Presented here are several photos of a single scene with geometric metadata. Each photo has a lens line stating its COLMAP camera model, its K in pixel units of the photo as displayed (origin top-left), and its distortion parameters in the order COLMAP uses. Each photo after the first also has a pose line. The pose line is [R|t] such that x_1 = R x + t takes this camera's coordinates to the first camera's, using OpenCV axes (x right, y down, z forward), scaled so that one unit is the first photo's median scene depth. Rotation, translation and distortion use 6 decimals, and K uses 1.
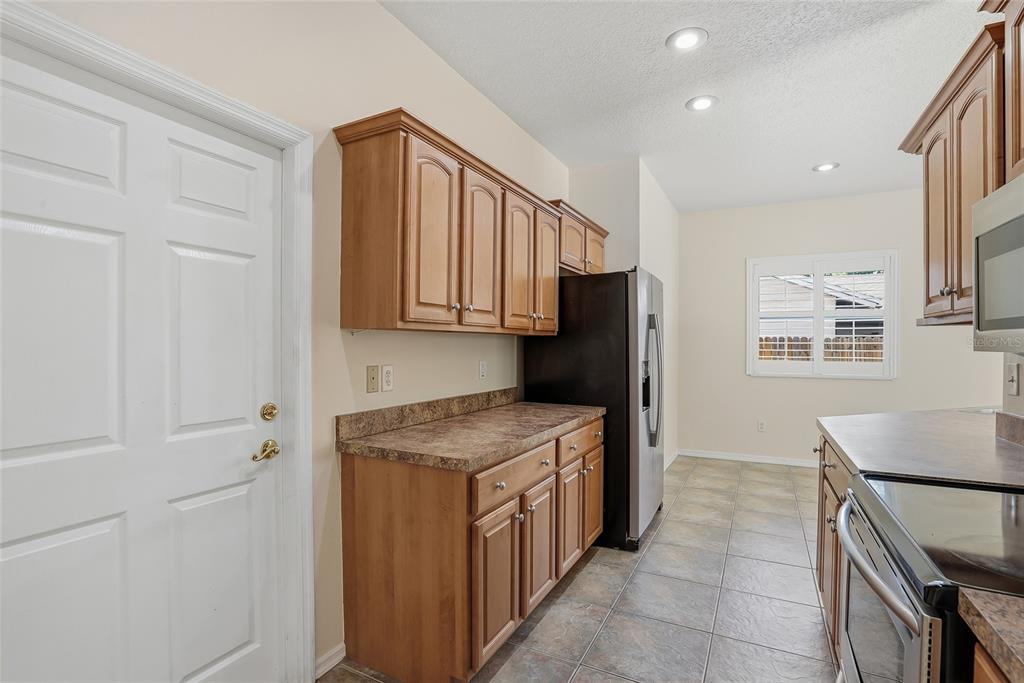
lens RADIAL K [[476.1, 0, 514.3], [0, 476.1, 347.0], [0, 0, 1]] dist [-0.065287, 0.026412]
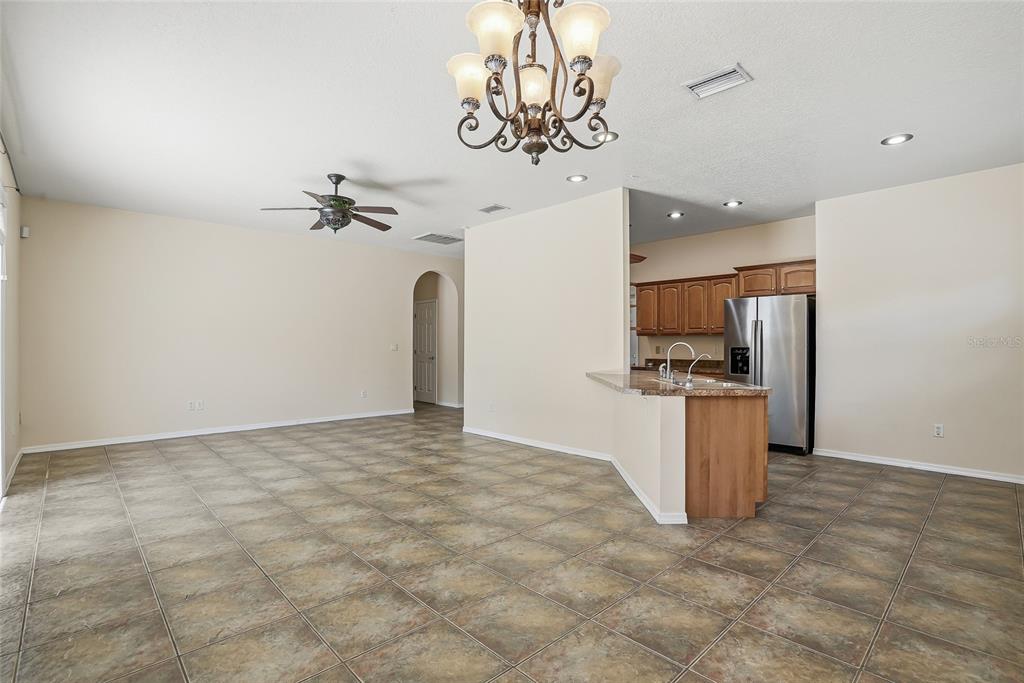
lens RADIAL K [[490.5, 0, 512.0], [0, 490.5, 341.5], [0, 0, 1]] dist [-0.058417, 0.025606]
pose [[-0.318840, -0.007189, -0.947781, 3.108882], [-0.002260, 0.999974, -0.006825, 0.028176], [0.947806, -0.000034, -0.318848, 1.022732]]
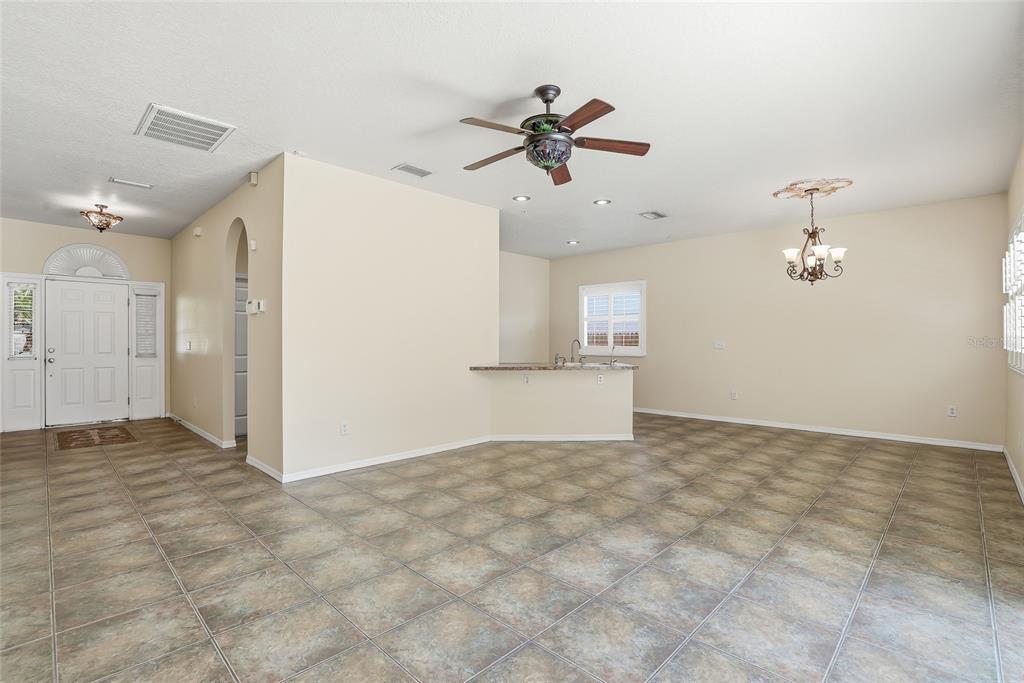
lens RADIAL K [[476.1, 0, 514.3], [0, 476.1, 347.0], [0, 0, 1]] dist [-0.065287, 0.026412]
pose [[0.961780, 0.003323, -0.273804, 1.693828], [0.000248, 0.999915, 0.013007, 0.025200], [0.273824, -0.012578, 0.961698, -1.615375]]
